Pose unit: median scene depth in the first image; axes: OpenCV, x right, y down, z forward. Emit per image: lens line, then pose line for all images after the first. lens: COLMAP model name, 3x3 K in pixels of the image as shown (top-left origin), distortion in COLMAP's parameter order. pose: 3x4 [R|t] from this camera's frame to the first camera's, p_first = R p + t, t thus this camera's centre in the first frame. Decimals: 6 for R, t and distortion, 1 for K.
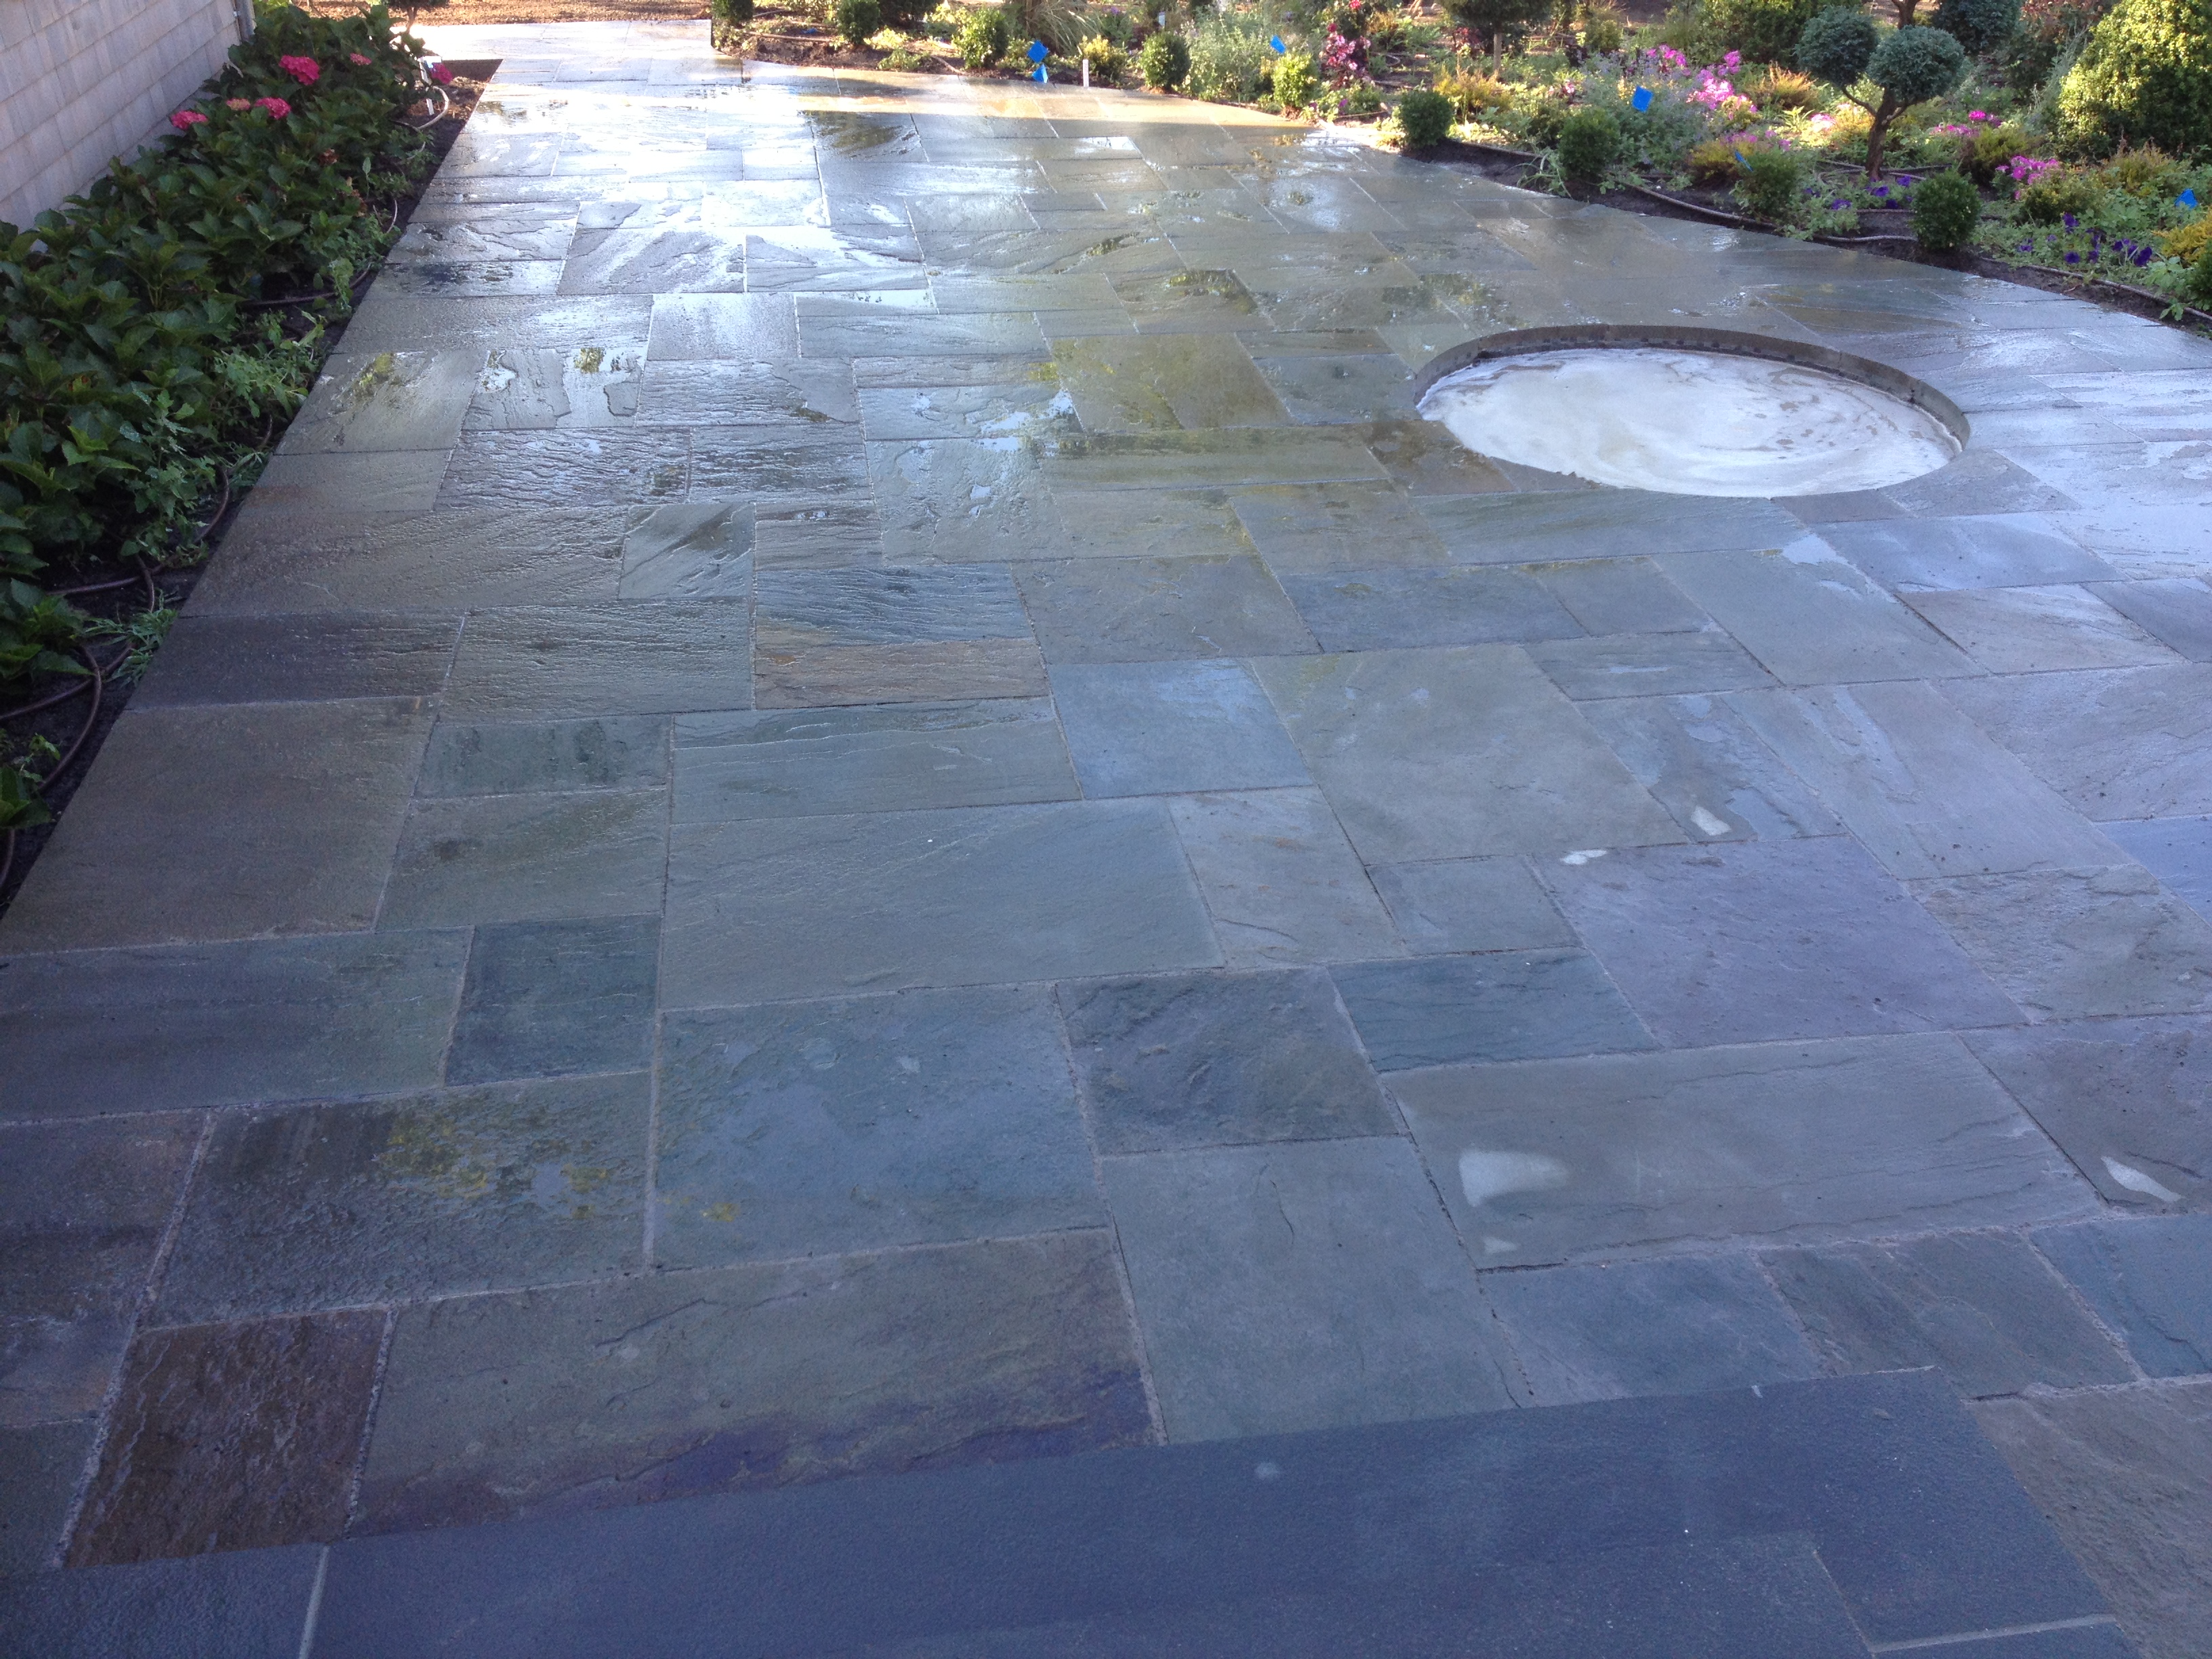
lens RADIAL K [[2058.3, 0, 1095.3], [0, 2058.3, 821.6], [0, 0, 1]] dist [0.197831, -0.428210]
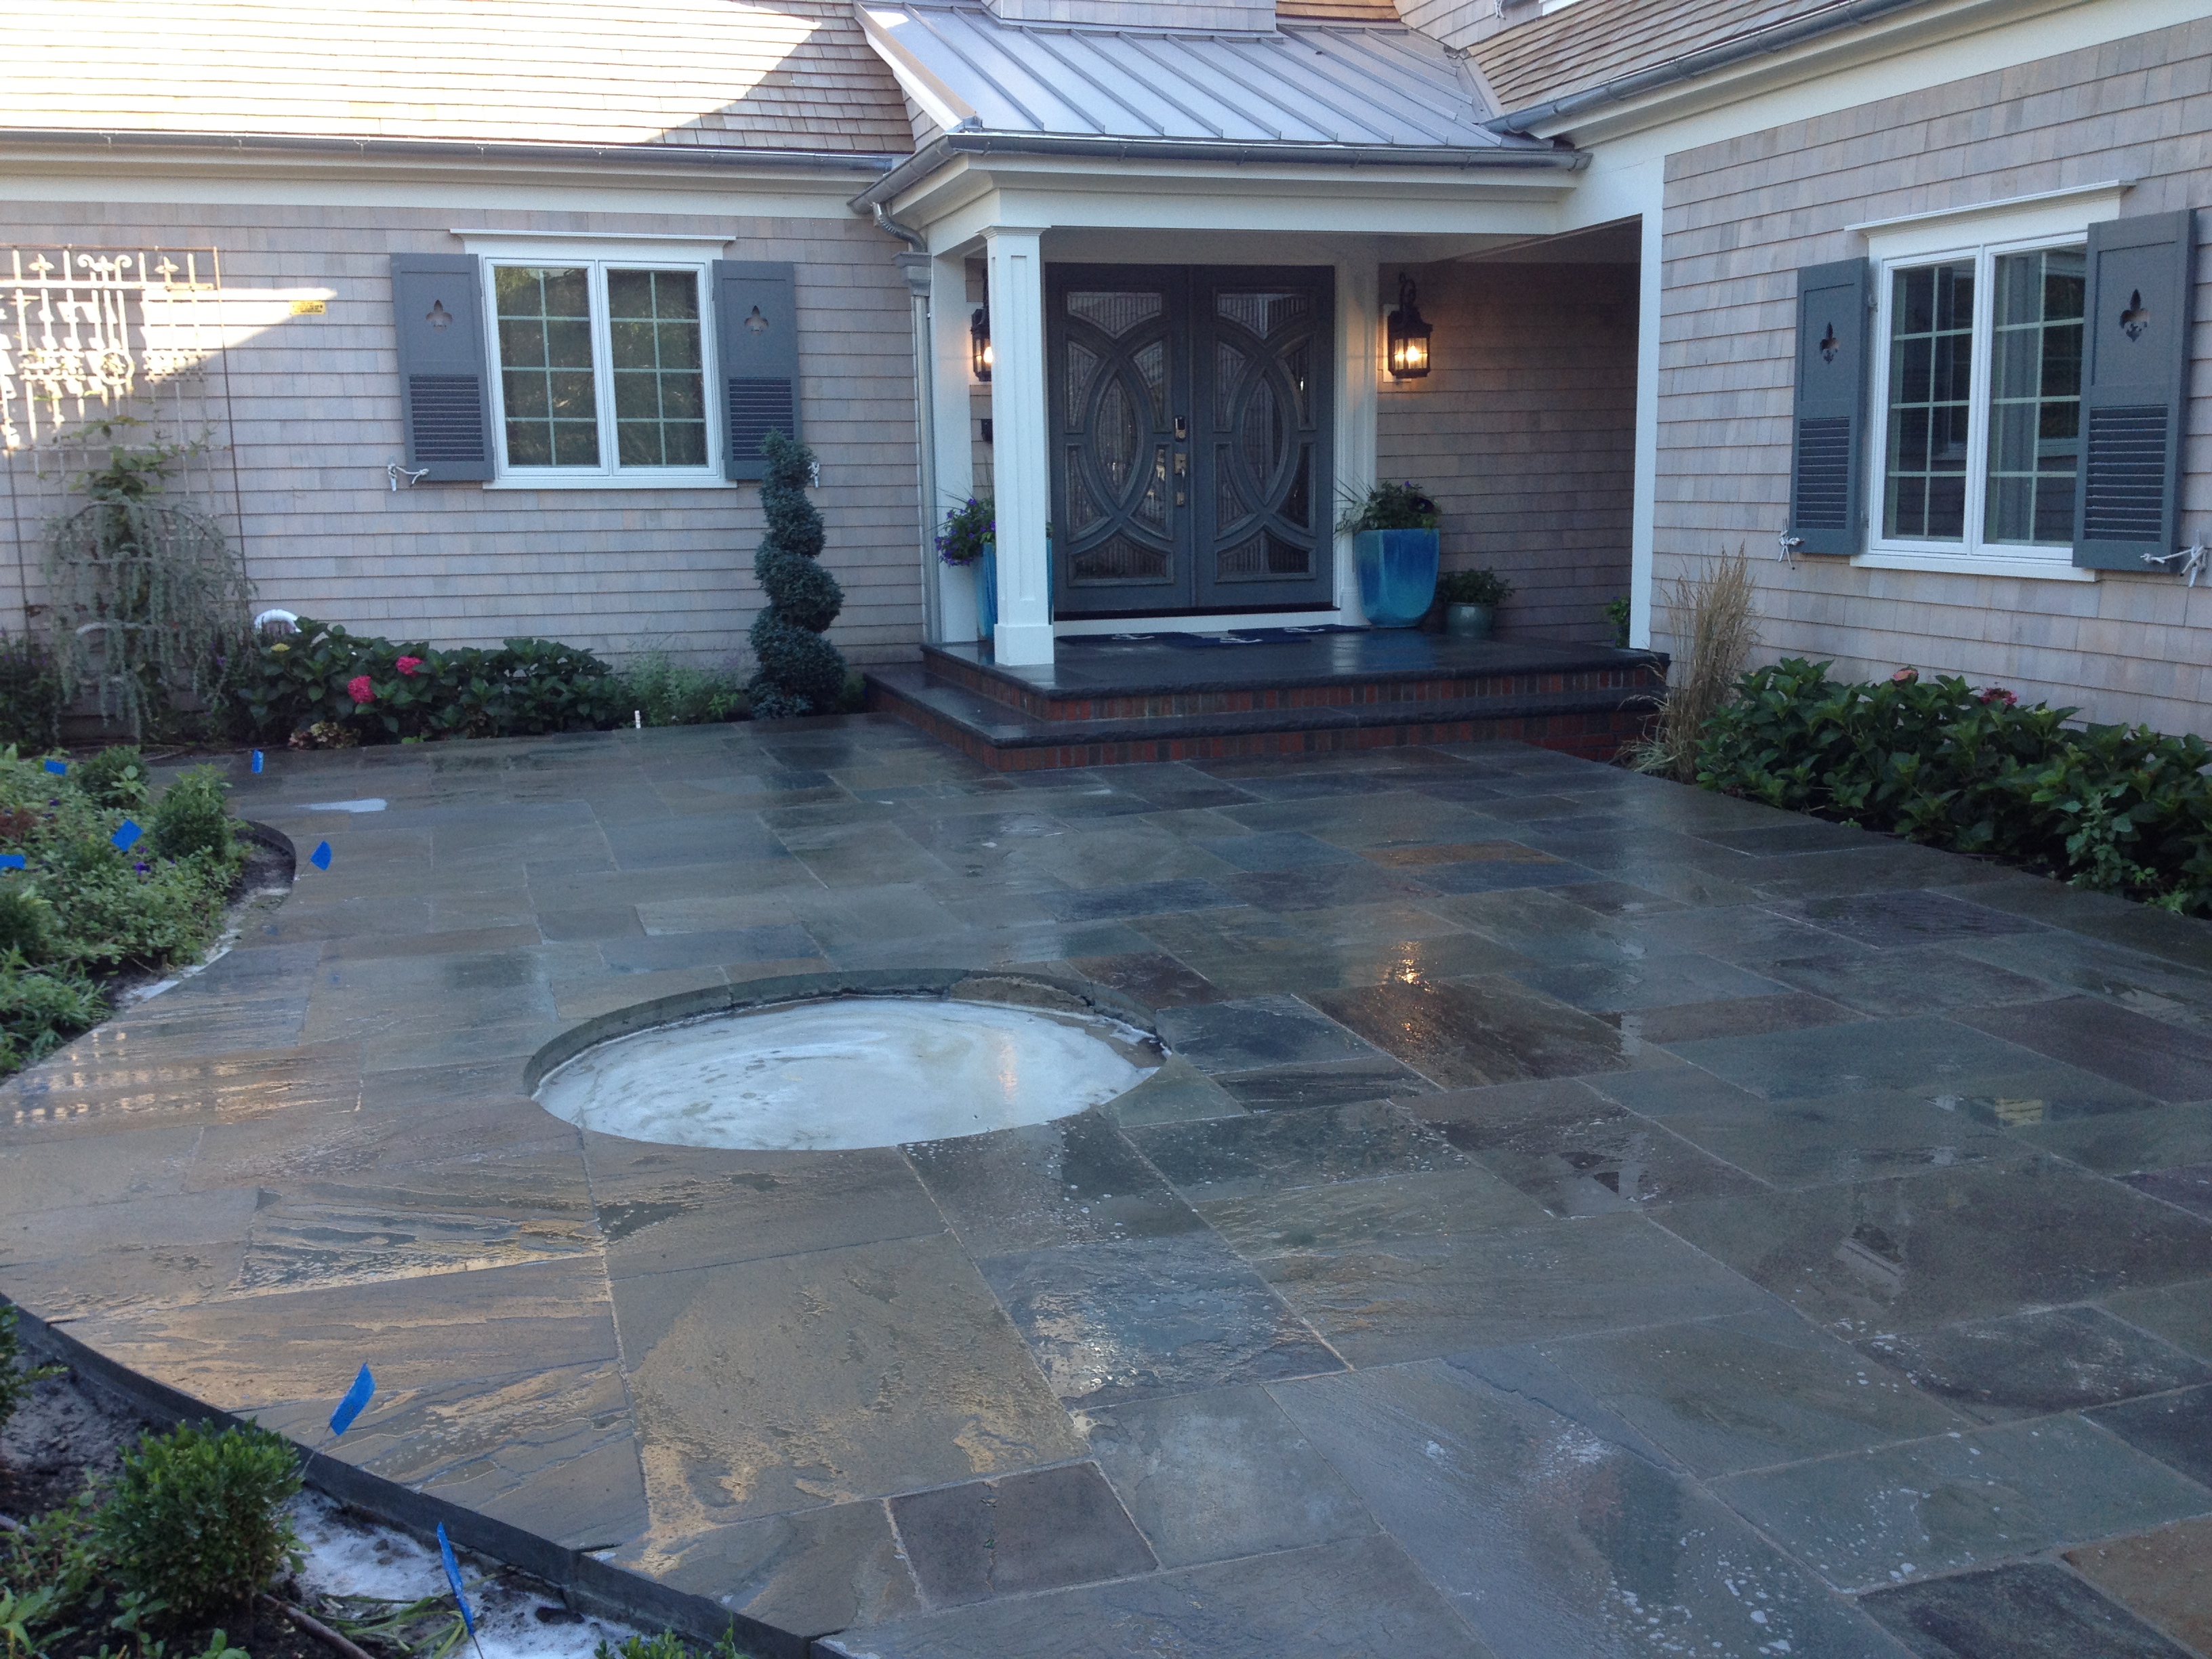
lens RADIAL K [[2058.3, 0, 1095.3], [0, 2058.3, 821.6], [0, 0, 1]] dist [0.197831, -0.428210]
pose [[-0.988735, 0.025882, -0.147421, 0.542652], [-0.072208, 0.780255, 0.621280, -1.392449], [0.131106, 0.624926, -0.769597, 2.815875]]
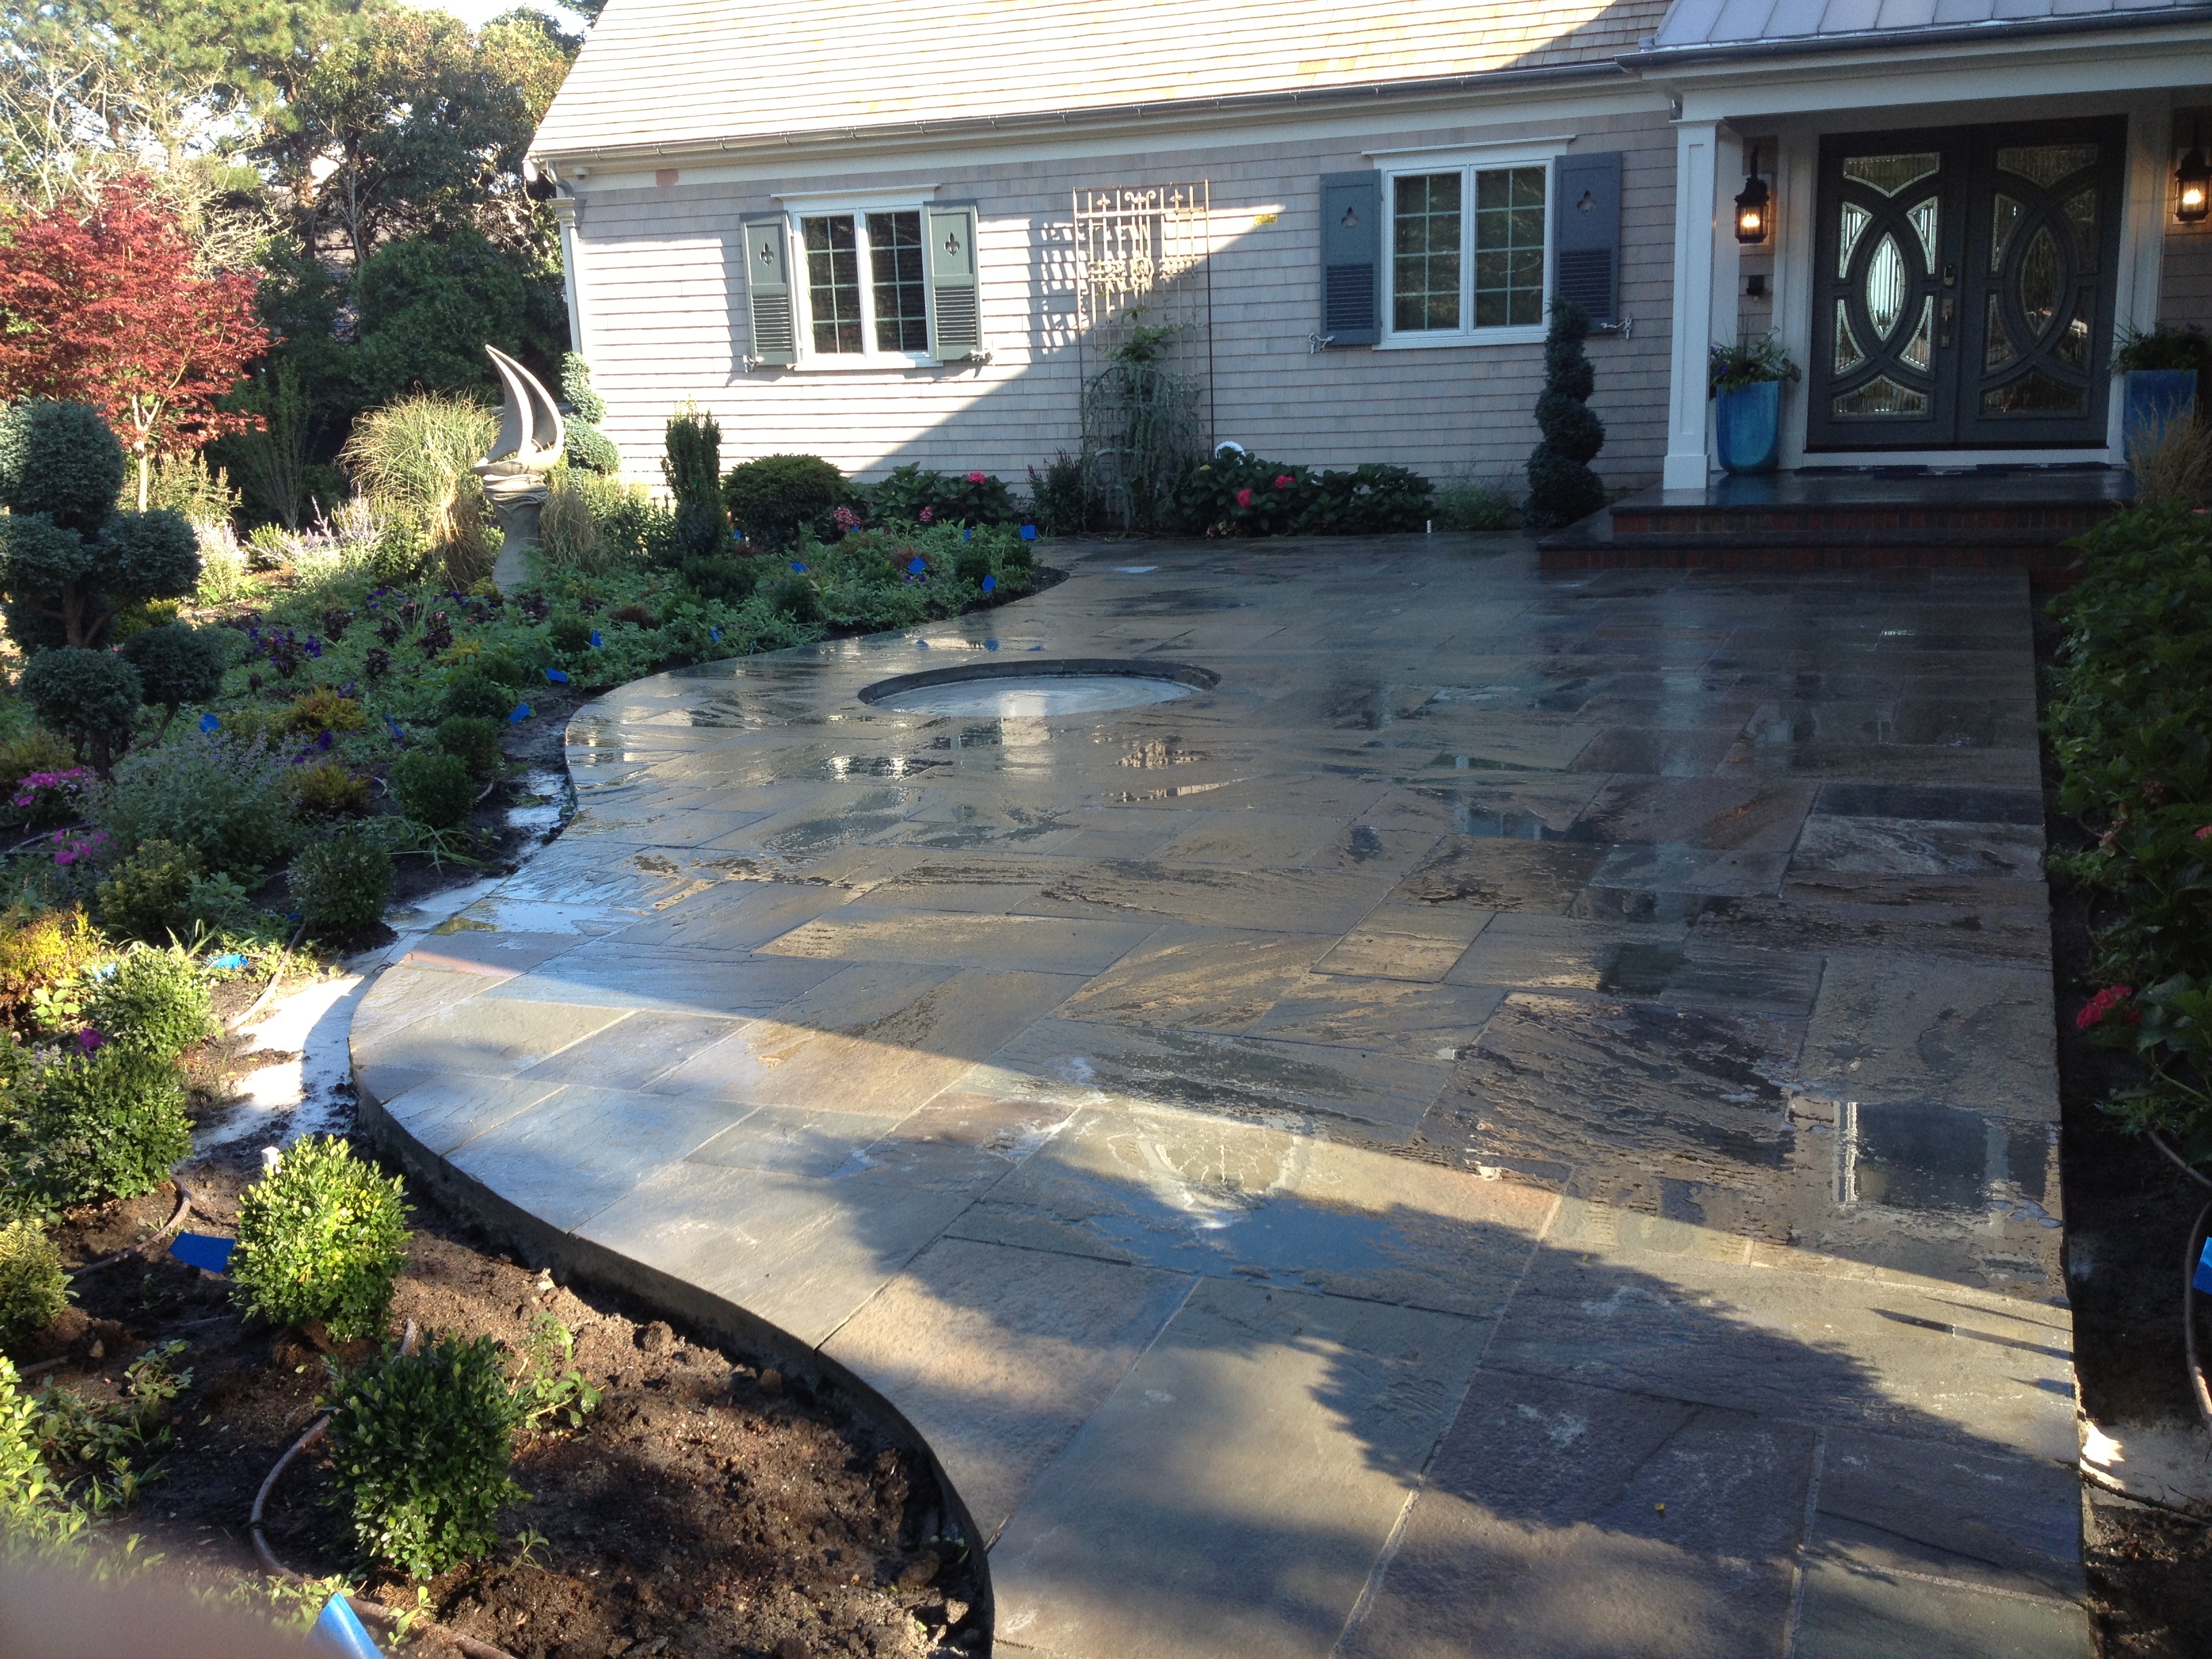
lens RADIAL K [[2039.8, 0, 1145.4], [0, 2039.8, 826.3], [0, 0, 1]] dist [0.075339, -0.238319]
pose [[-0.859594, -0.093552, 0.502340, -0.892905], [0.270428, 0.750842, 0.602582, -1.640493], [-0.433551, 0.653823, -0.620120, 3.334544]]
